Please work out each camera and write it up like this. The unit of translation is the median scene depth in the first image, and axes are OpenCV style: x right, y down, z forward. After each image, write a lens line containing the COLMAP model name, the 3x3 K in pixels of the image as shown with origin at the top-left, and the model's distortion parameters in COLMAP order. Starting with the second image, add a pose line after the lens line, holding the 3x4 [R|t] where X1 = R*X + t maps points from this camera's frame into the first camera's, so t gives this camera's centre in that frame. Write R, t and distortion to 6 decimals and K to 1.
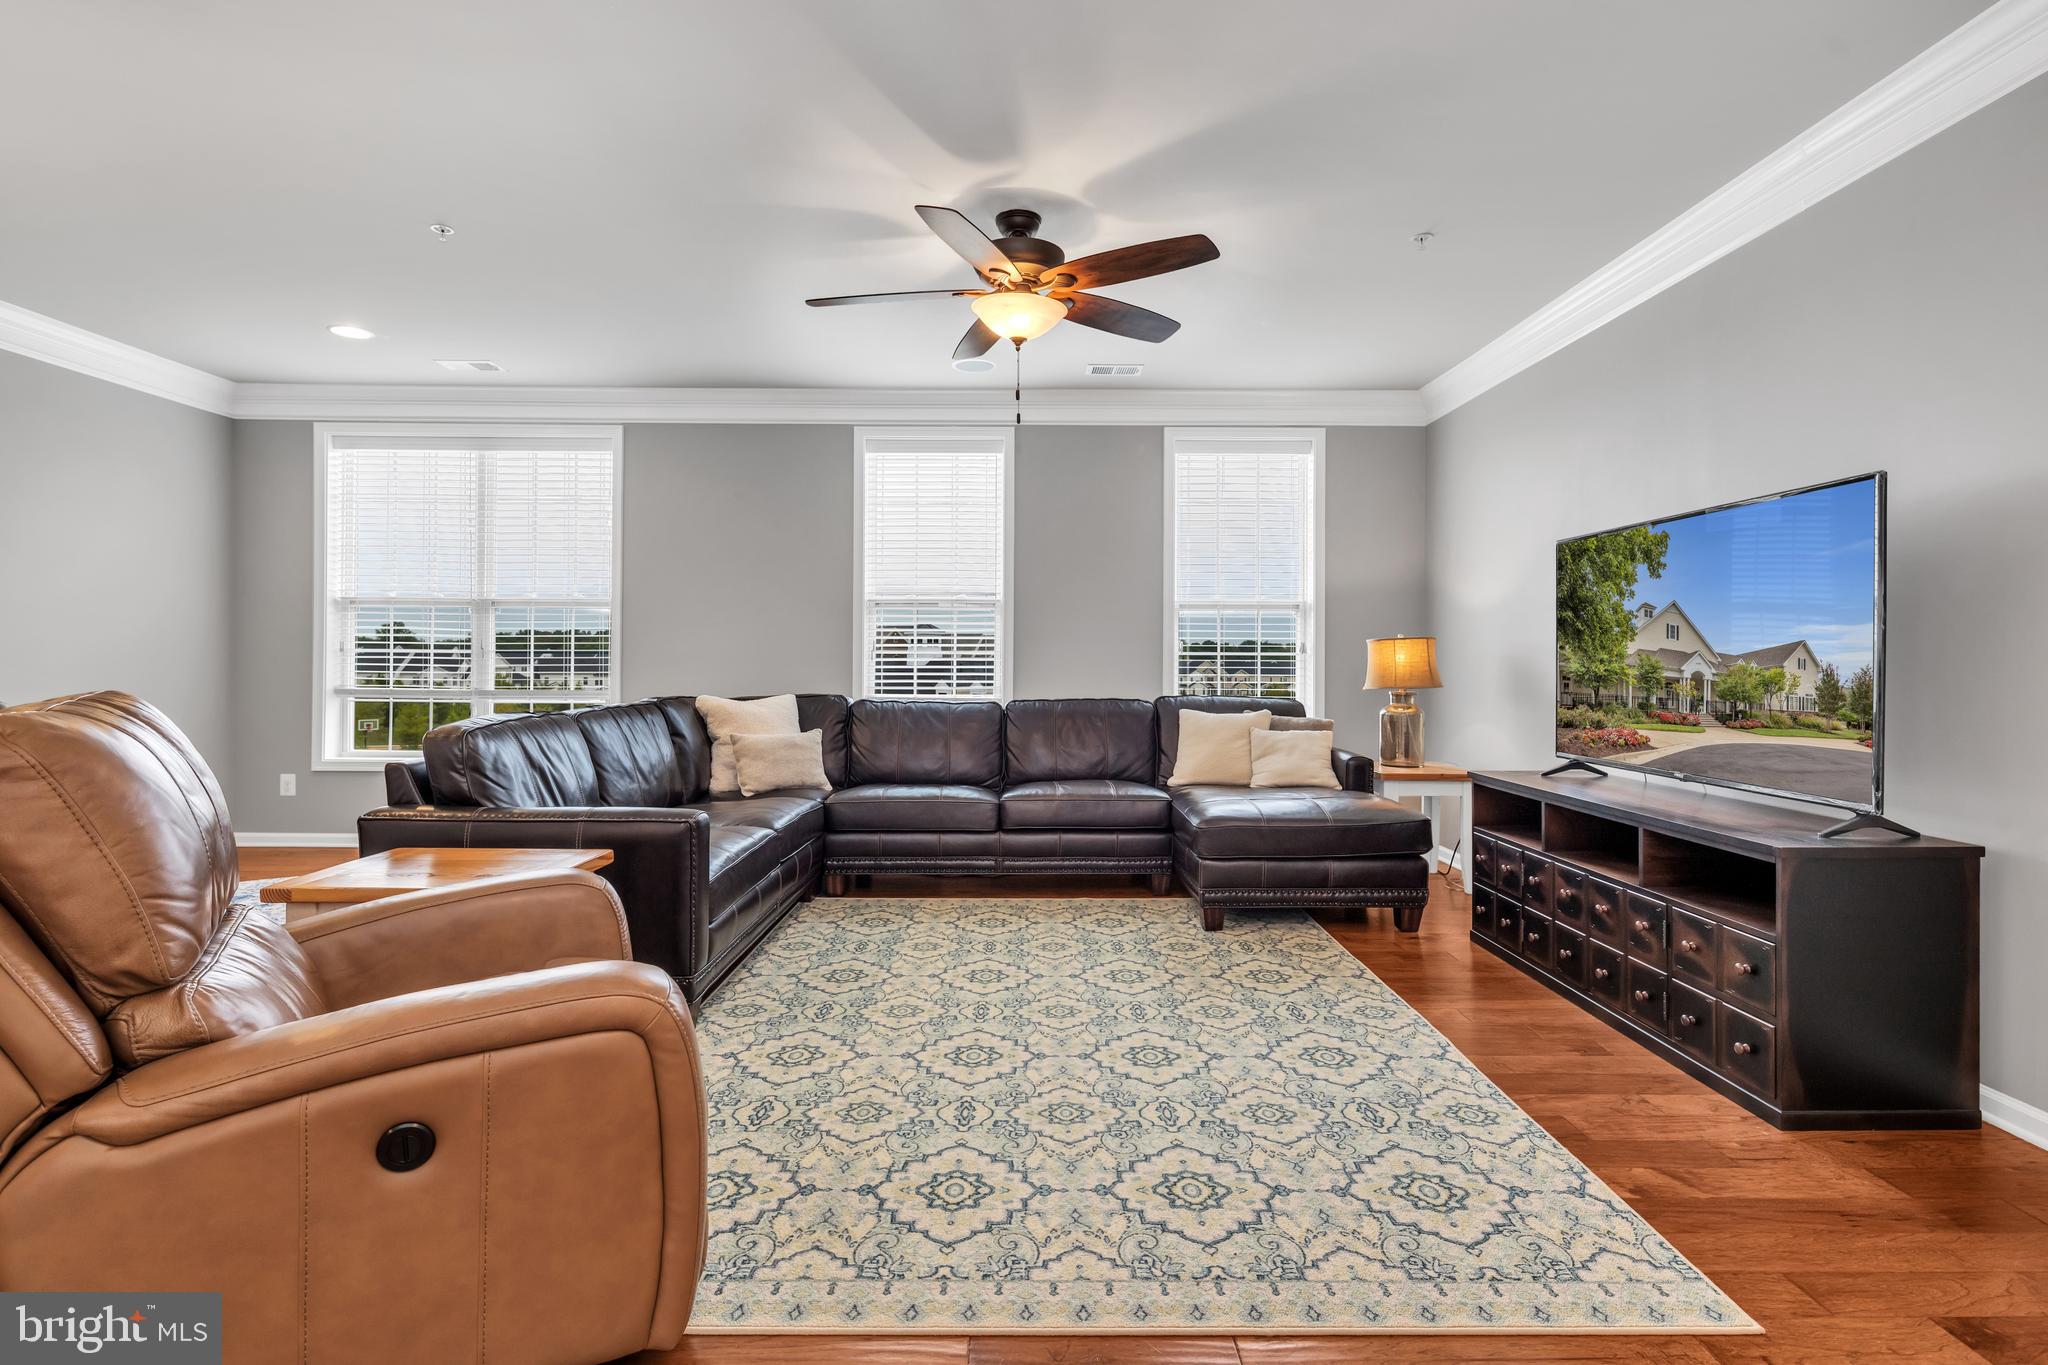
lens RADIAL K [[1018.2, 0, 1023.5], [0, 1018.2, 656.9], [0, 0, 1]] dist [0.000312, -0.000969]
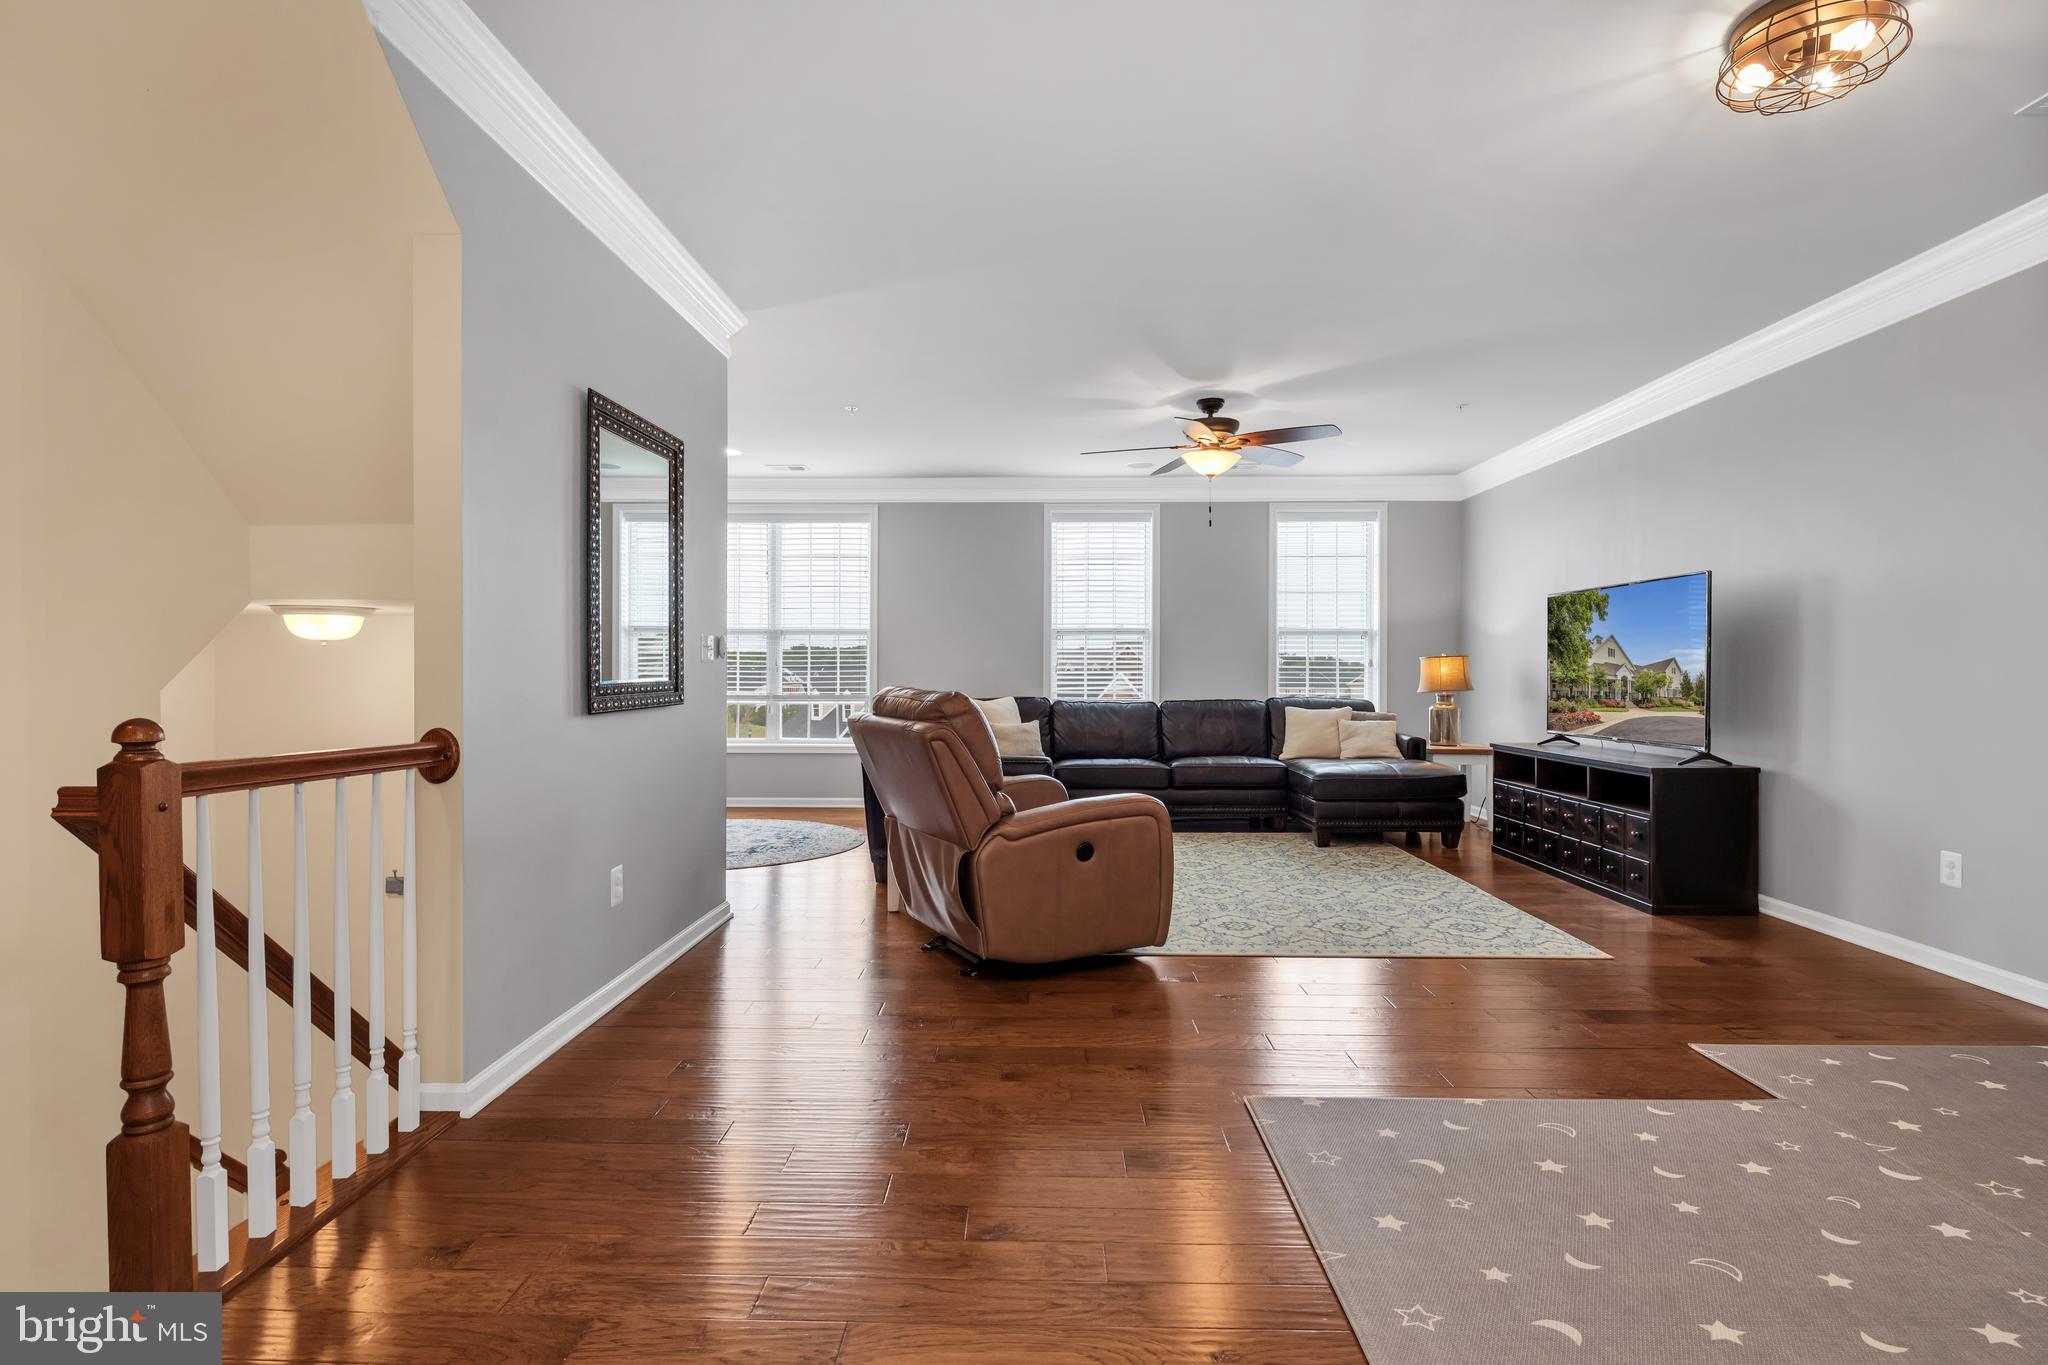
lens RADIAL K [[1002.1, 0, 1023.6], [0, 1002.1, 668.6], [0, 0, 1]] dist [0.001147, -0.002684]
pose [[0.999482, -0.003812, -0.031964, -0.247413], [0.003716, 0.999988, -0.003042, 0.002857], [0.031975, 0.002922, 0.999484, -0.601589]]
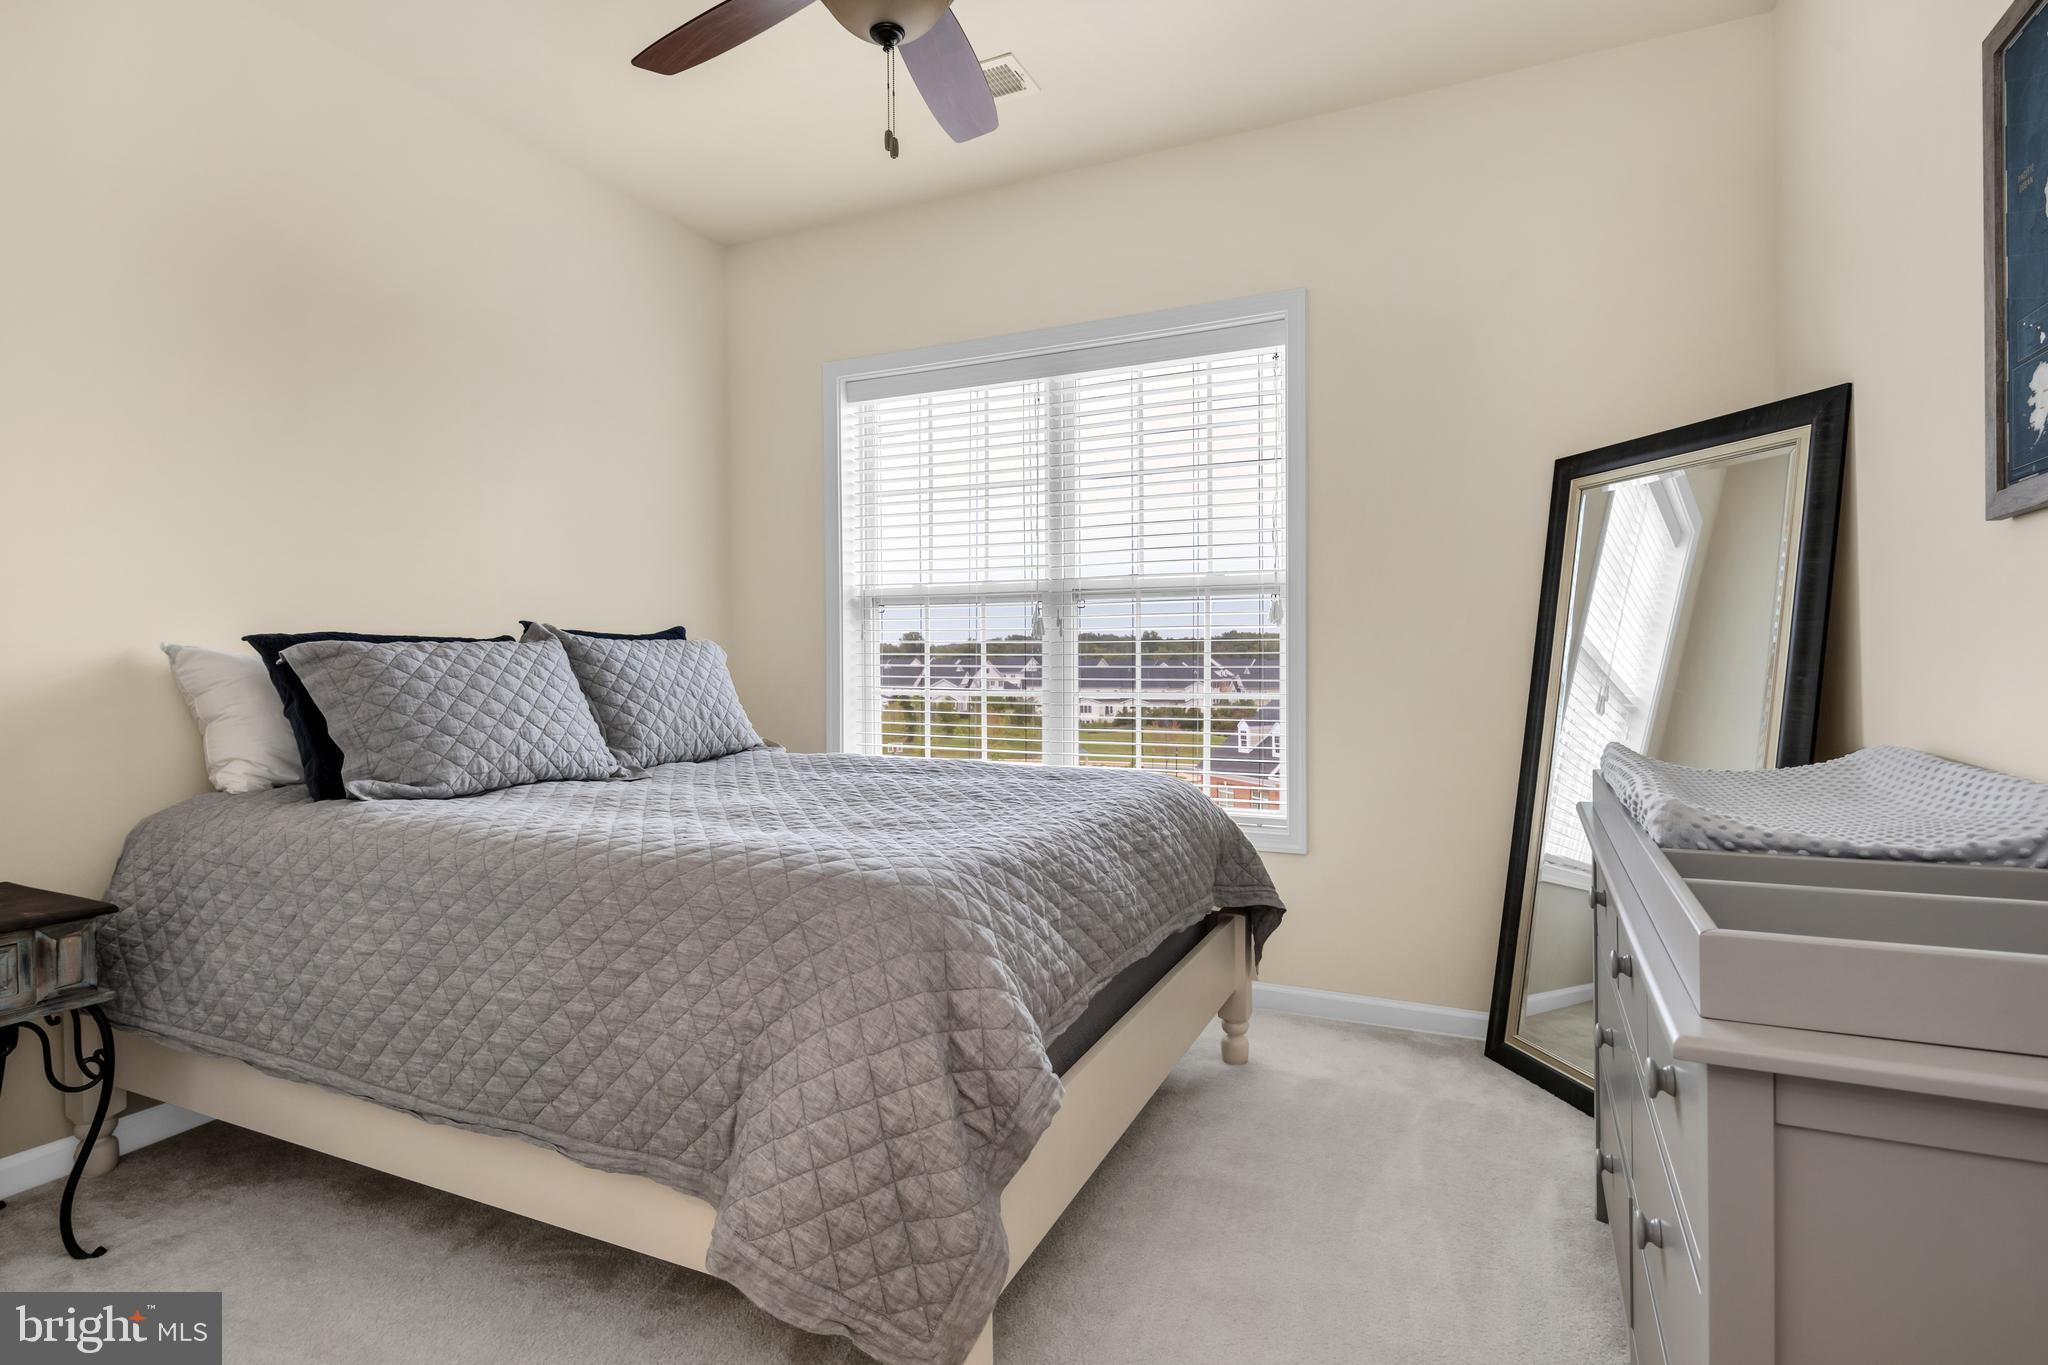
lens RADIAL K [[1018.2, 0, 1023.5], [0, 1018.2, 656.9], [0, 0, 1]] dist [0.000312, -0.000969]
pose [[0.909781, -0.010806, -0.414948, -0.507577], [0.007664, 0.999928, -0.009236, -0.019433], [0.415018, 0.005223, 0.909798, 0.748149]]
